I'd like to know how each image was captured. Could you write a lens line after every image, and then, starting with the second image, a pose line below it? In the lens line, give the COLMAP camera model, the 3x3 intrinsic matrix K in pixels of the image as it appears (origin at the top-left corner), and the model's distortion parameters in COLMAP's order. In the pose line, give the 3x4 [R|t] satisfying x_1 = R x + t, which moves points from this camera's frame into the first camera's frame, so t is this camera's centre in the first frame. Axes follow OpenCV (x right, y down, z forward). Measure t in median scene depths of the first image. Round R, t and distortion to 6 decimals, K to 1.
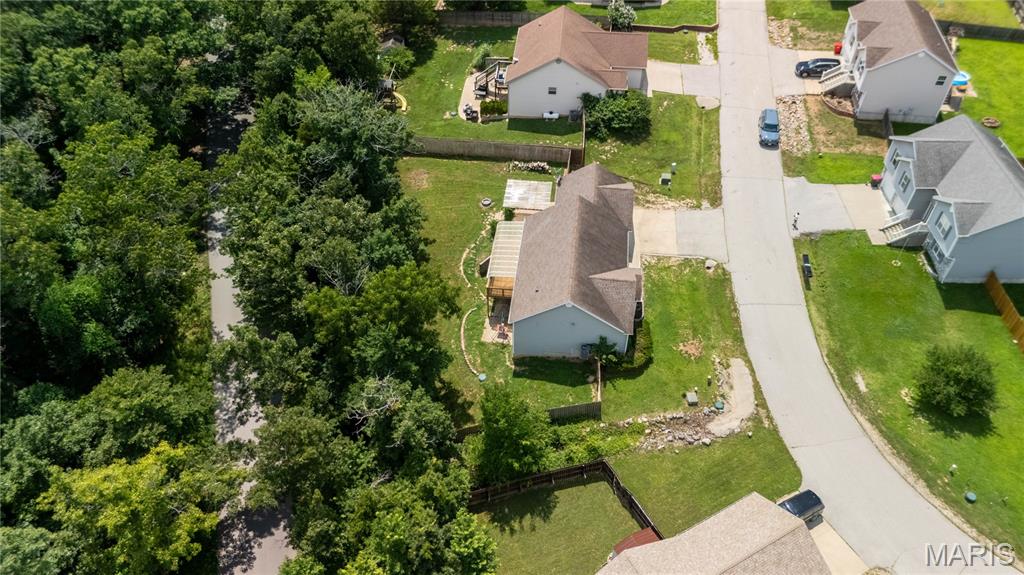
lens RADIAL K [[758.0, 0, 510.0], [0, 758.0, 285.4], [0, 0, 1]] dist [0.088482, -0.087877]
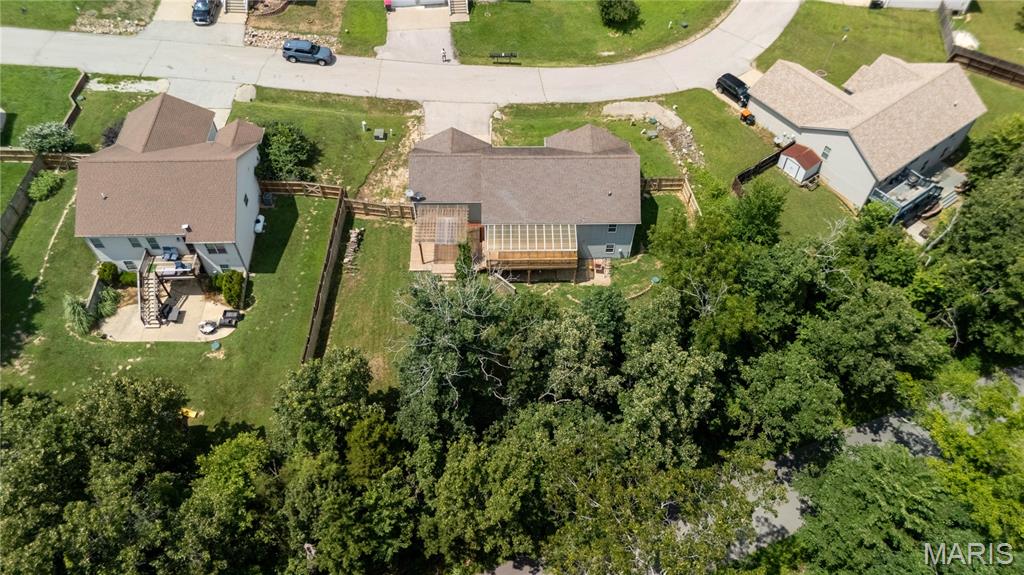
lens RADIAL K [[758.0, 0, 510.0], [0, 758.0, 285.4], [0, 0, 1]] dist [0.088482, -0.087877]
pose [[-0.124162, -0.784113, 0.608071, -0.575586], [0.700112, 0.365035, 0.613672, -0.578937], [-0.703155, 0.501912, 0.503644, 0.544851]]
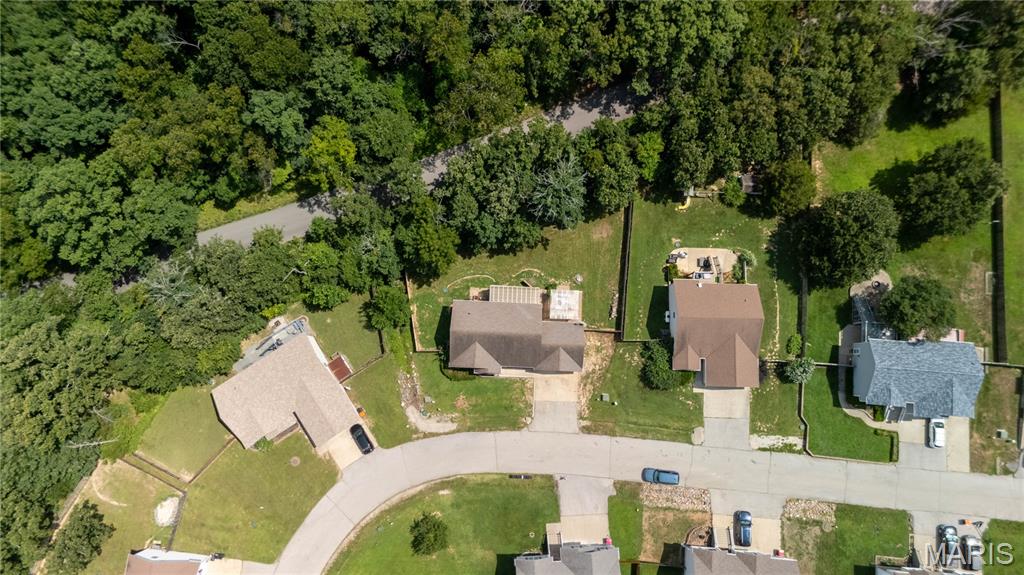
lens RADIAL K [[759.6, 0, 512.0], [0, 759.6, 287.5], [0, 0, 1]] dist [0.175715, -0.410318]
pose [[0.072416, 0.990754, -0.114724, 0.161718], [-0.708727, 0.132049, 0.693014, -1.138701], [0.701756, 0.031122, 0.711737, -0.189551]]
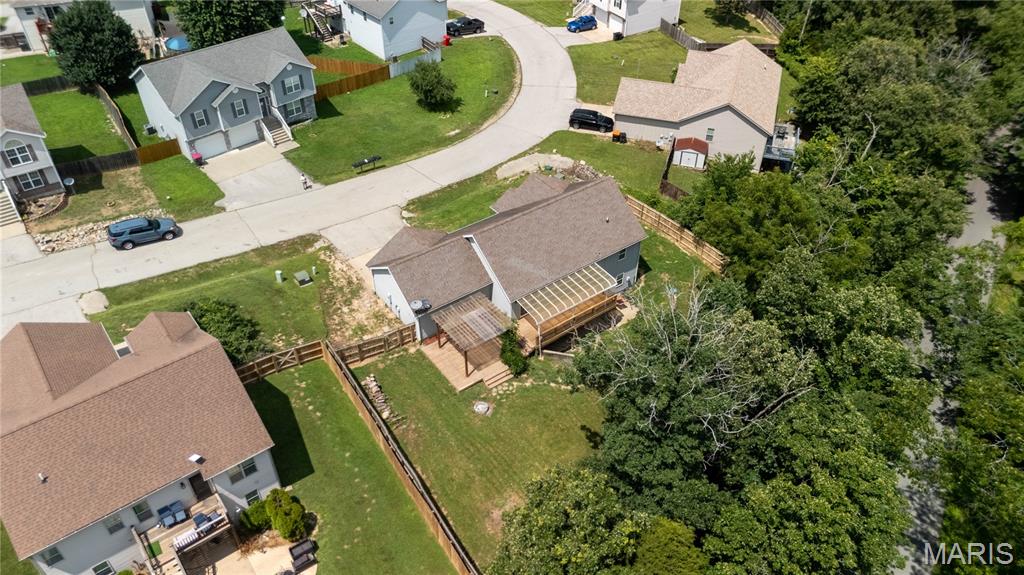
lens RADIAL K [[758.0, 0, 510.0], [0, 758.0, 285.4], [0, 0, 1]] dist [0.088482, -0.087877]
pose [[-0.680072, -0.475159, 0.558324, -0.386586], [0.514985, 0.232424, 0.825087, -0.705220], [-0.521816, 0.848648, 0.086635, 0.898107]]
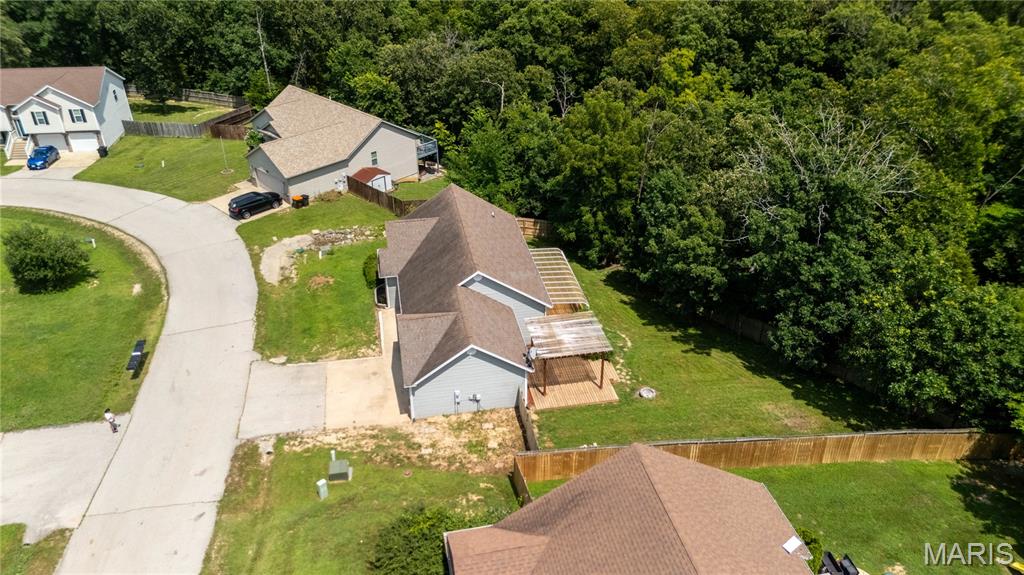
lens RADIAL K [[758.0, 0, 510.0], [0, 758.0, 285.4], [0, 0, 1]] dist [0.088482, -0.087877]
pose [[-0.955104, 0.154863, -0.252574, 0.221356], [-0.207809, 0.257457, 0.943680, -0.711829], [0.211168, 0.953800, -0.213716, 1.092820]]
